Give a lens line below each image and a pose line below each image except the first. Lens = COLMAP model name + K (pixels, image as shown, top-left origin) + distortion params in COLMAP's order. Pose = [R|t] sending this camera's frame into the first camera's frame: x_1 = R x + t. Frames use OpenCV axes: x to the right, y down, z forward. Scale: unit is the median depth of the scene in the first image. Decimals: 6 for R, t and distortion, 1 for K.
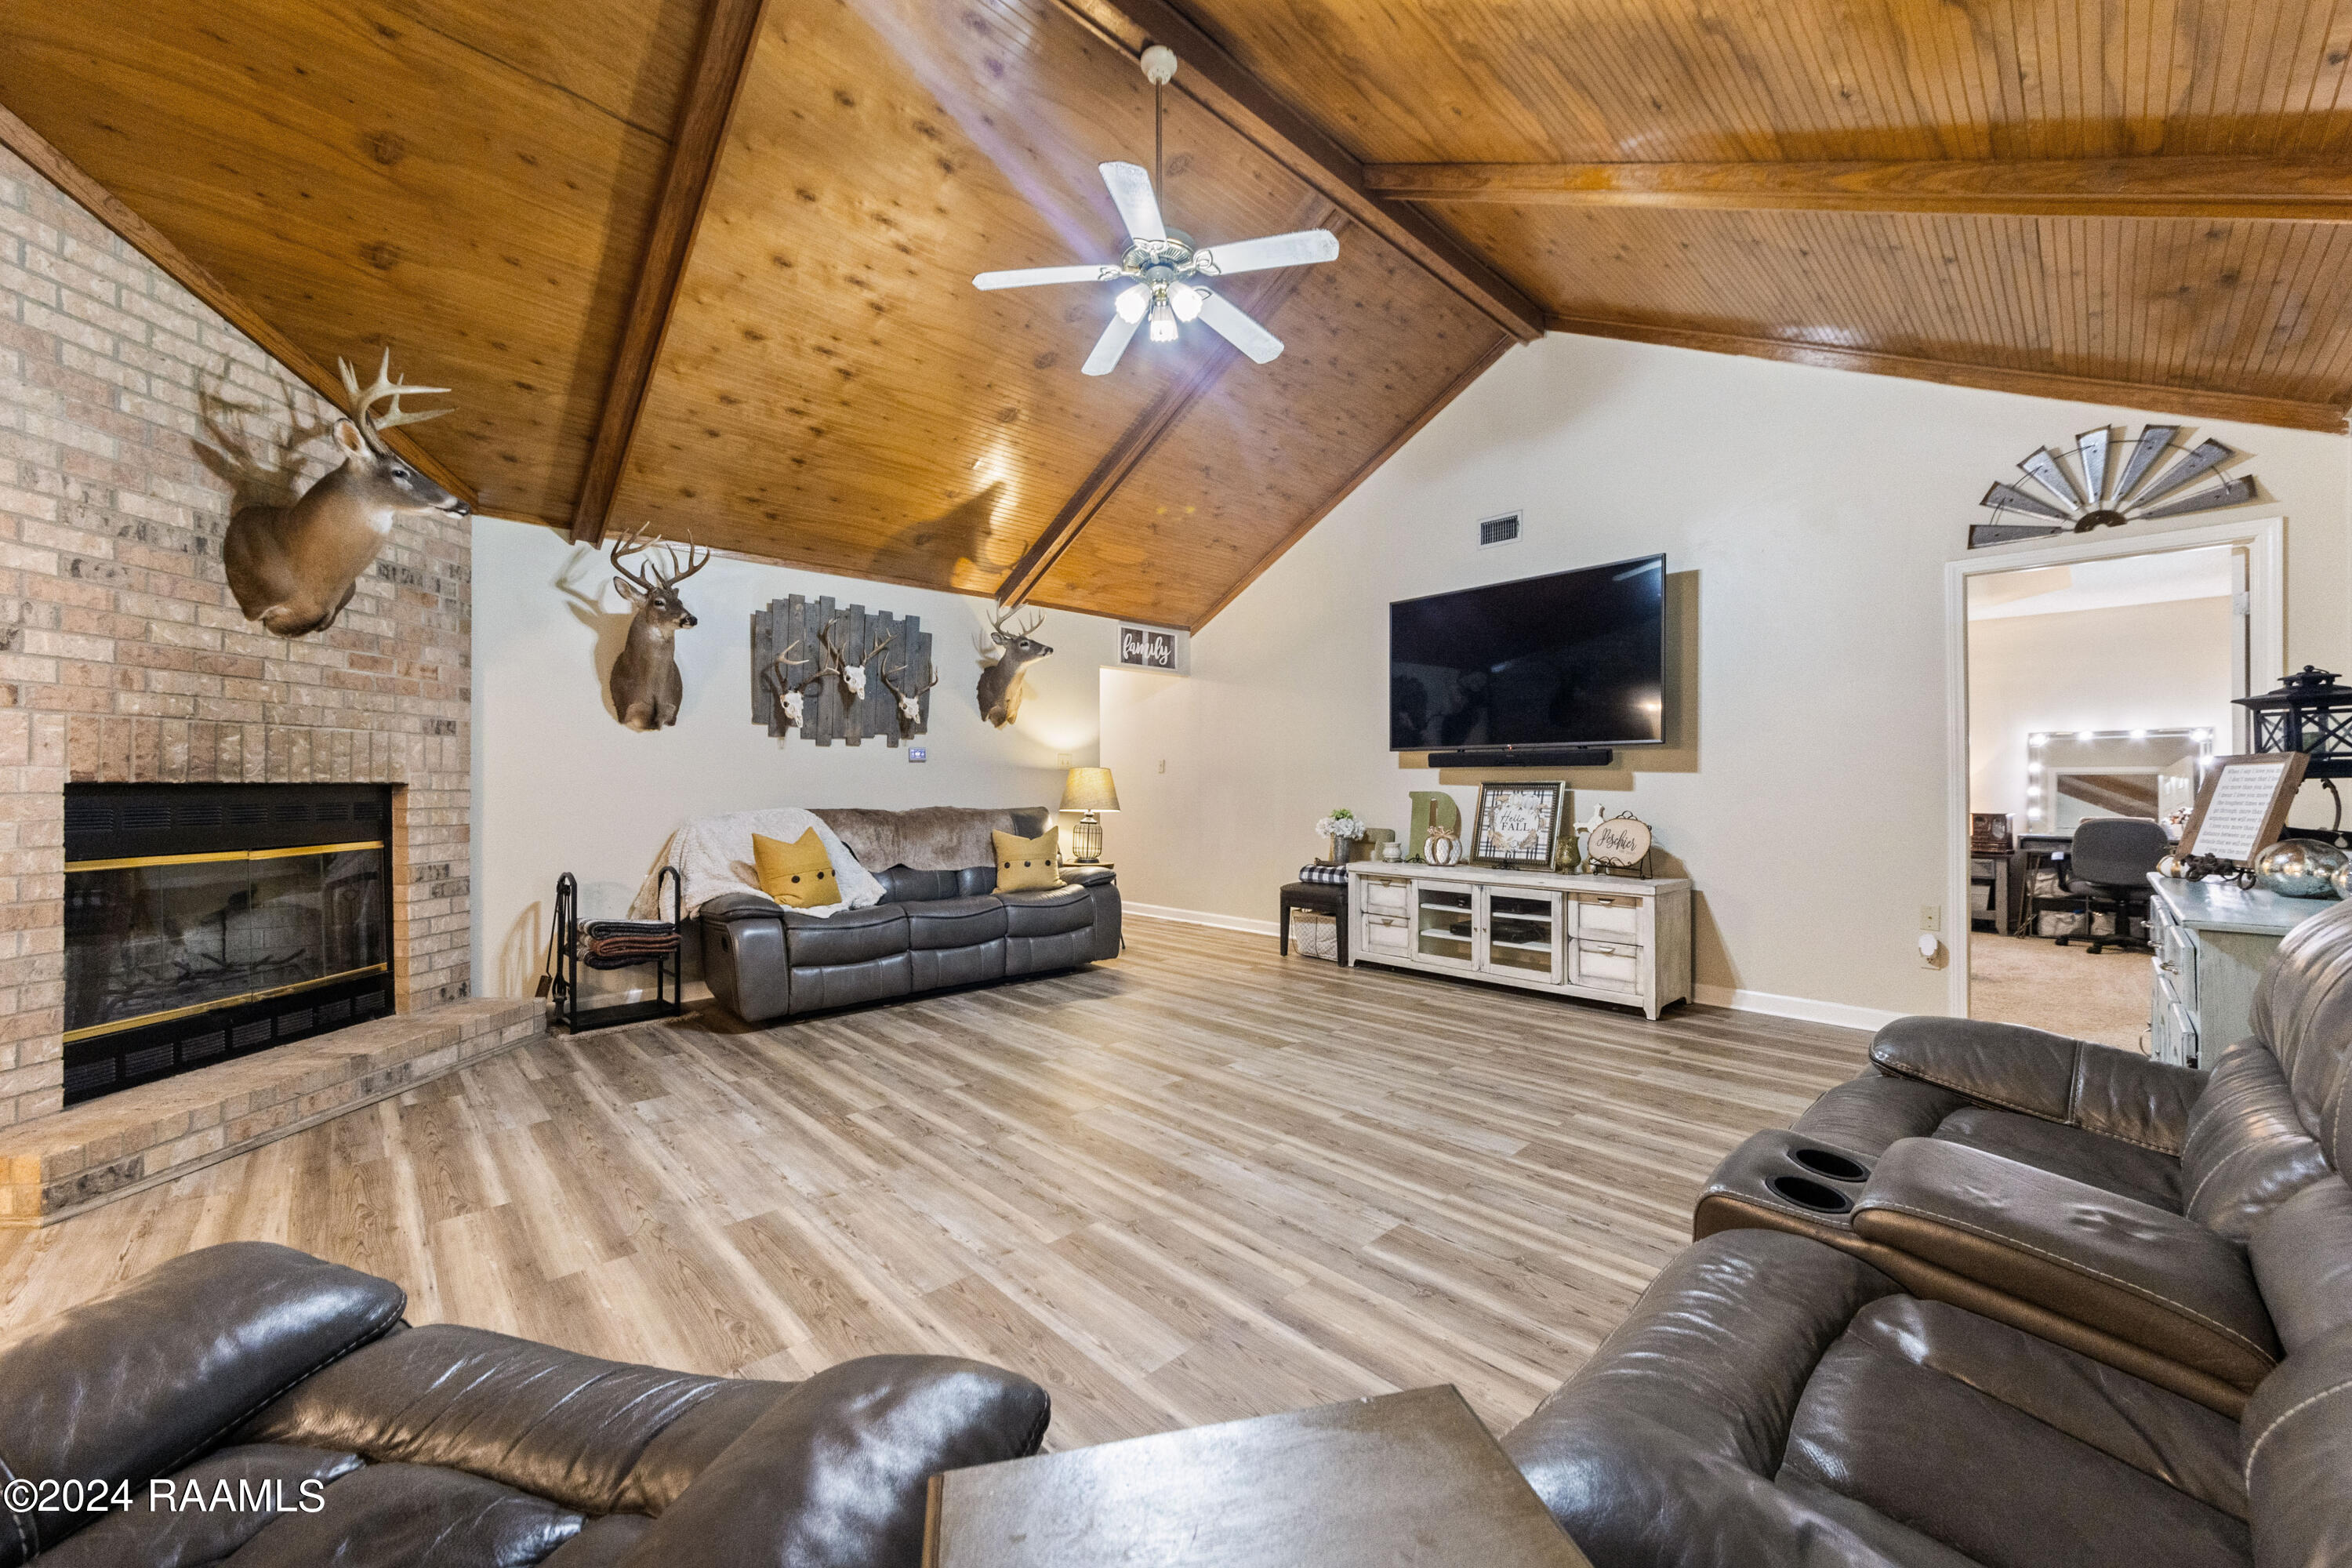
lens RADIAL K [[904.7, 0, 1178.5], [0, 904.7, 783.3], [0, 0, 1]] dist [0.001663, 0.000530]
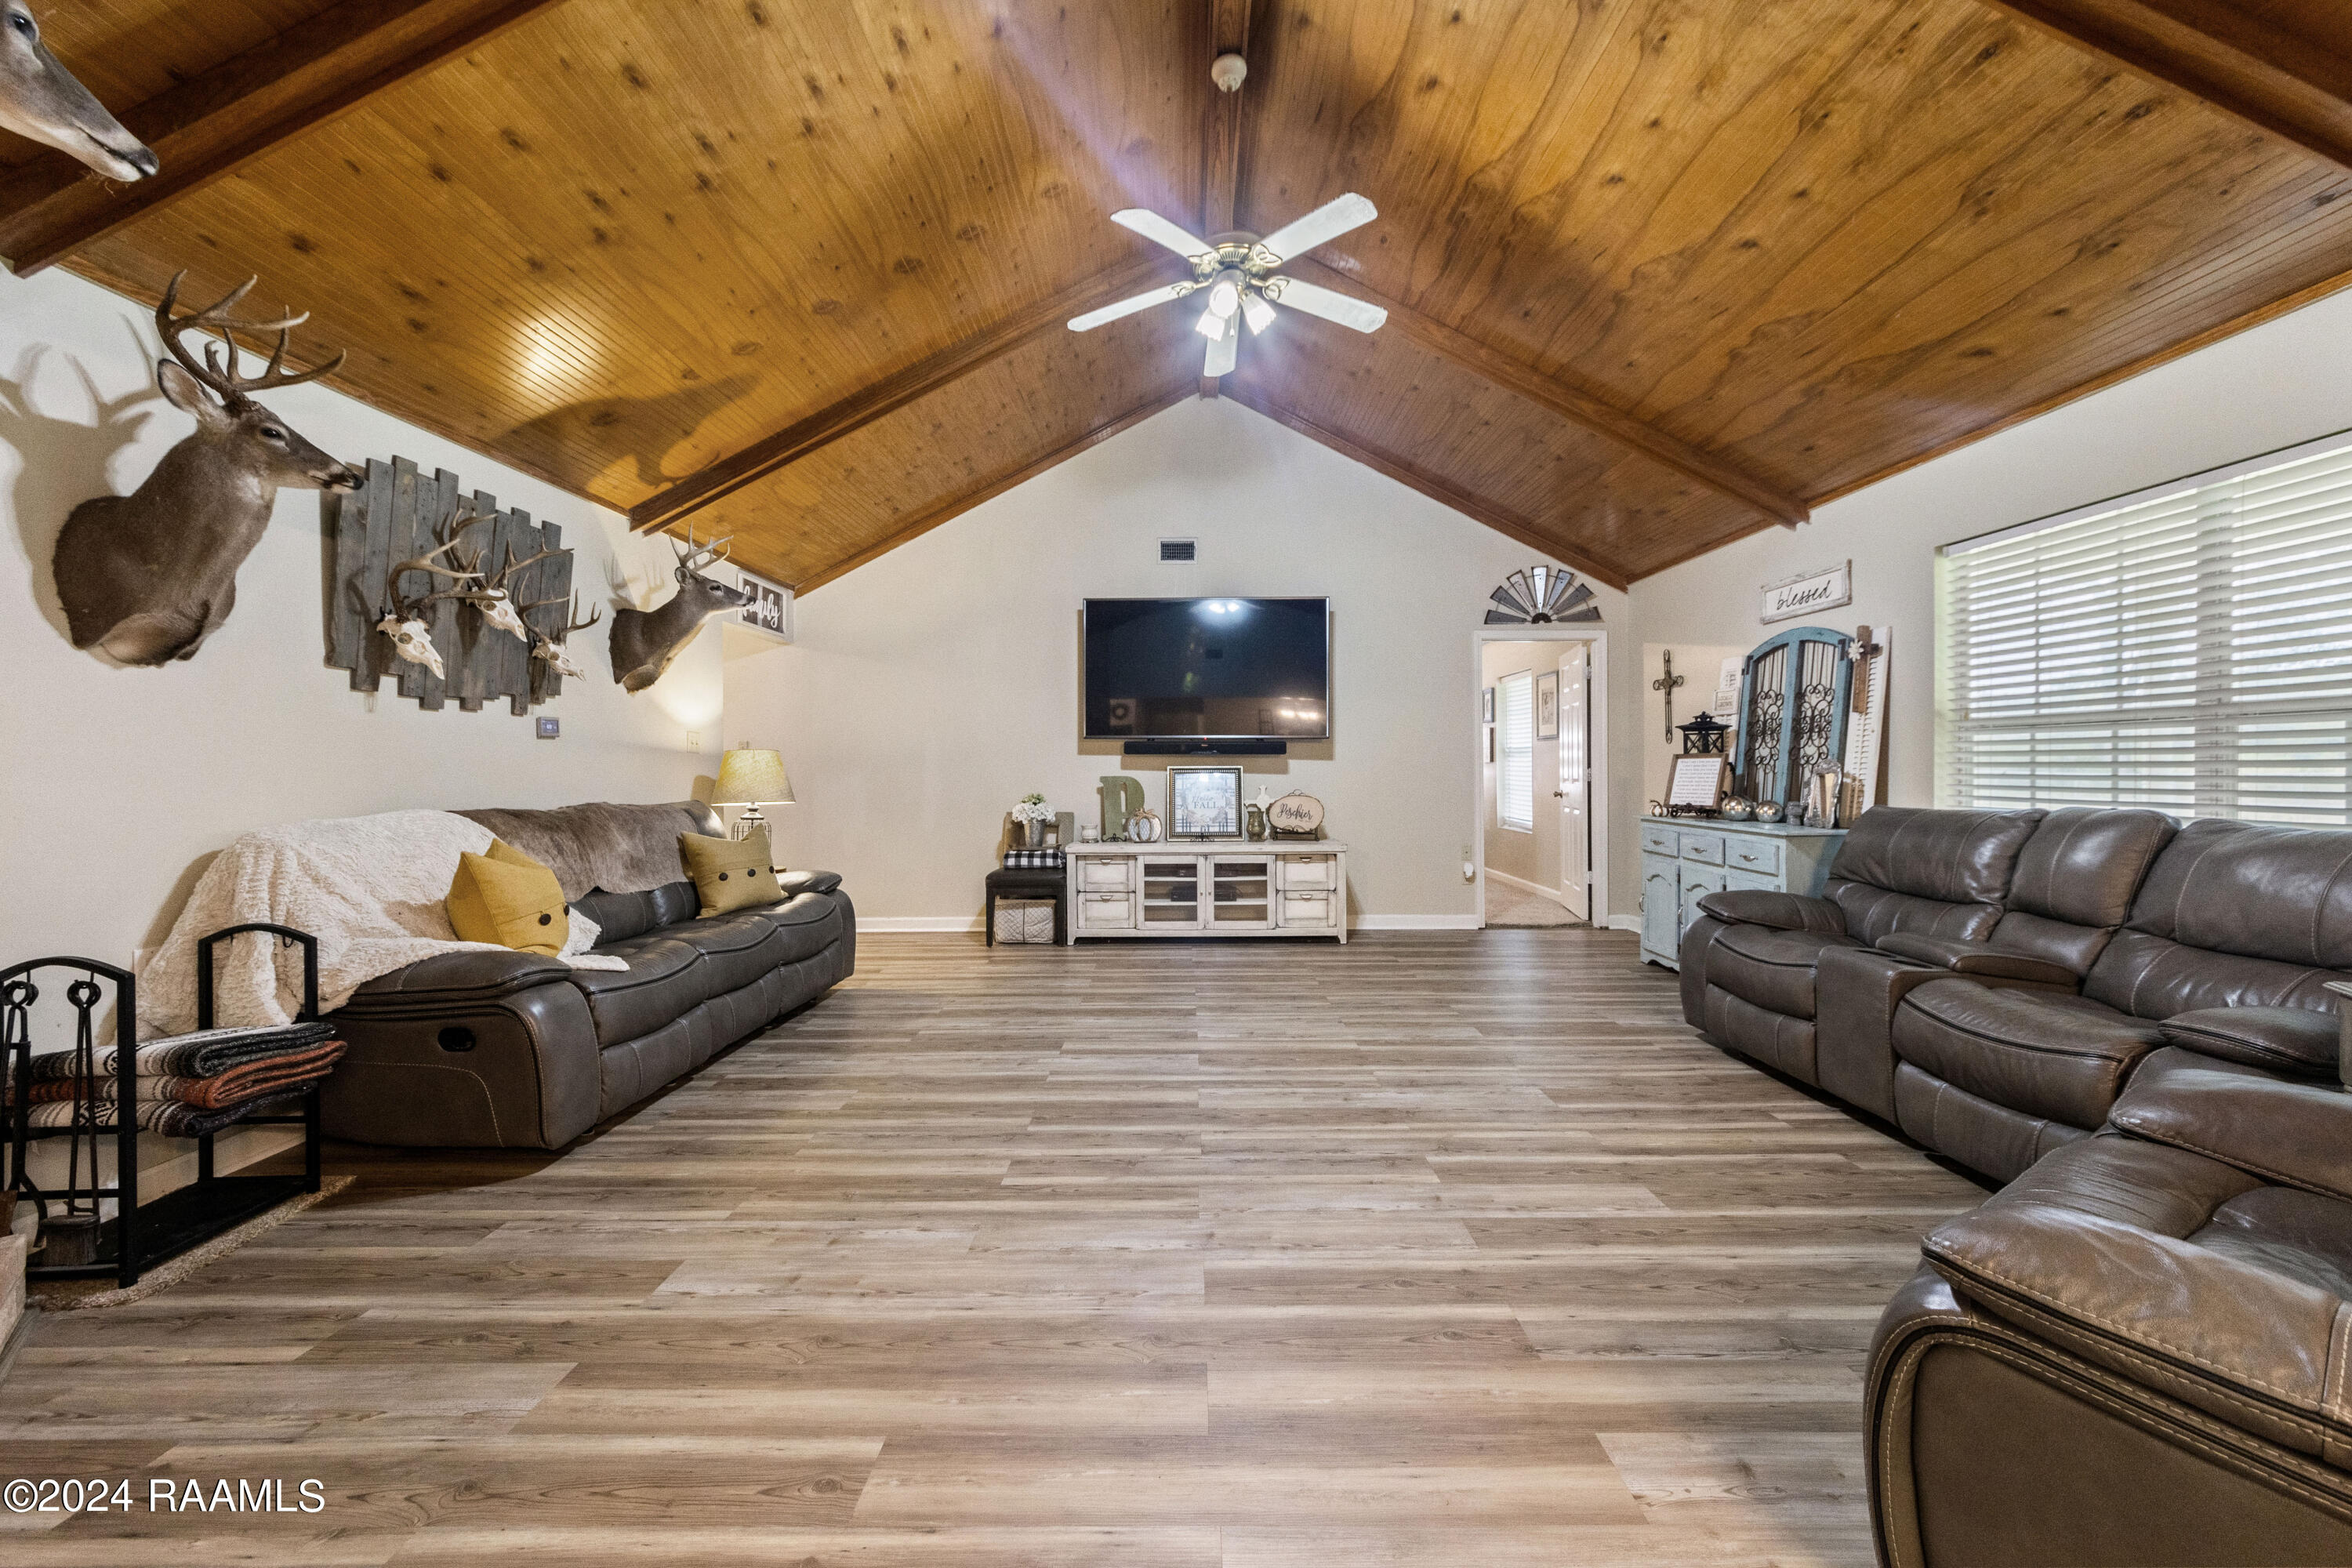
lens RADIAL K [[904.7, 0, 1178.5], [0, 904.7, 783.3], [0, 0, 1]] dist [0.001663, 0.000530]
pose [[0.686998, -0.012692, 0.726548, -0.560689], [0.001704, 0.999873, 0.015855, 0.000240], [-0.726657, -0.009654, 0.686932, 0.228096]]
